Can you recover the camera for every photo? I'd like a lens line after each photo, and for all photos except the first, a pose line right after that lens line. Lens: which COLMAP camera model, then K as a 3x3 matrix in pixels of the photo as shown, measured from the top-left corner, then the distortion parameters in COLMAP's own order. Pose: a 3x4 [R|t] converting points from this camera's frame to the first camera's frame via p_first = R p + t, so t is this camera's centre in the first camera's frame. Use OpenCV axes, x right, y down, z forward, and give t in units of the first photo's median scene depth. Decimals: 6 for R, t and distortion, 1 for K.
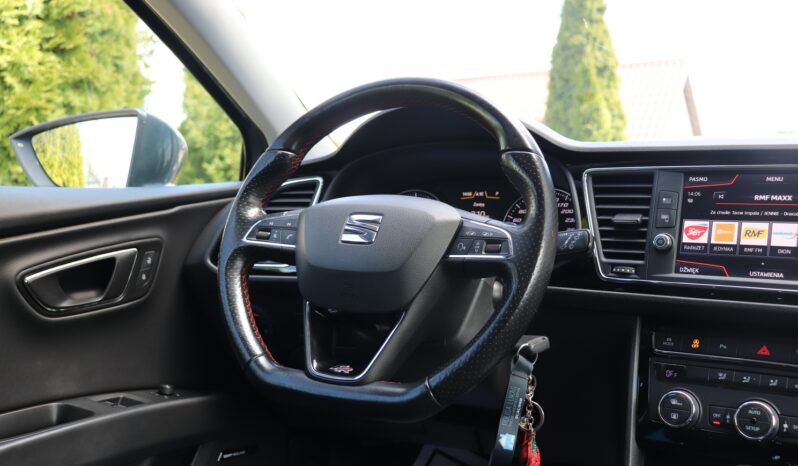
lens RADIAL K [[855.1, 0, 392.7], [0, 855.1, 229.3], [0, 0, 1]] dist [-0.102925, 0.191081]
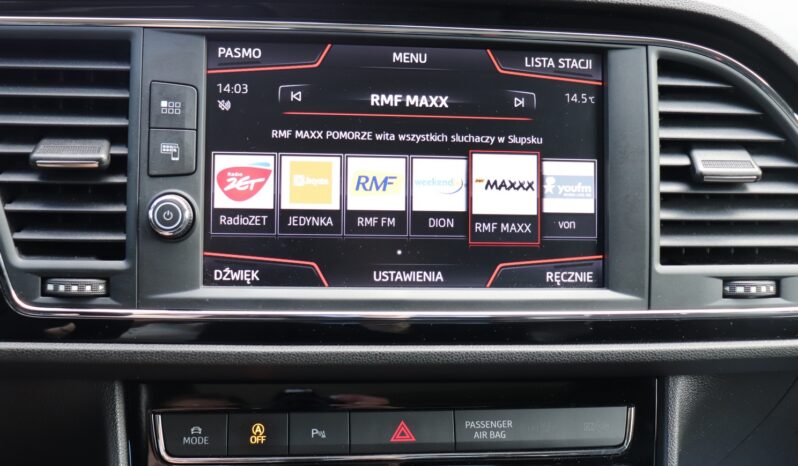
lens RADIAL K [[855.1, 0, 392.7], [0, 855.1, 229.3], [0, 0, 1]] dist [-0.102925, 0.191081]
pose [[0.750521, -0.137931, 0.646292, 0.136188], [-0.004182, 0.976965, 0.213359, -0.064667], [-0.660833, -0.162833, 0.732656, 0.636764]]
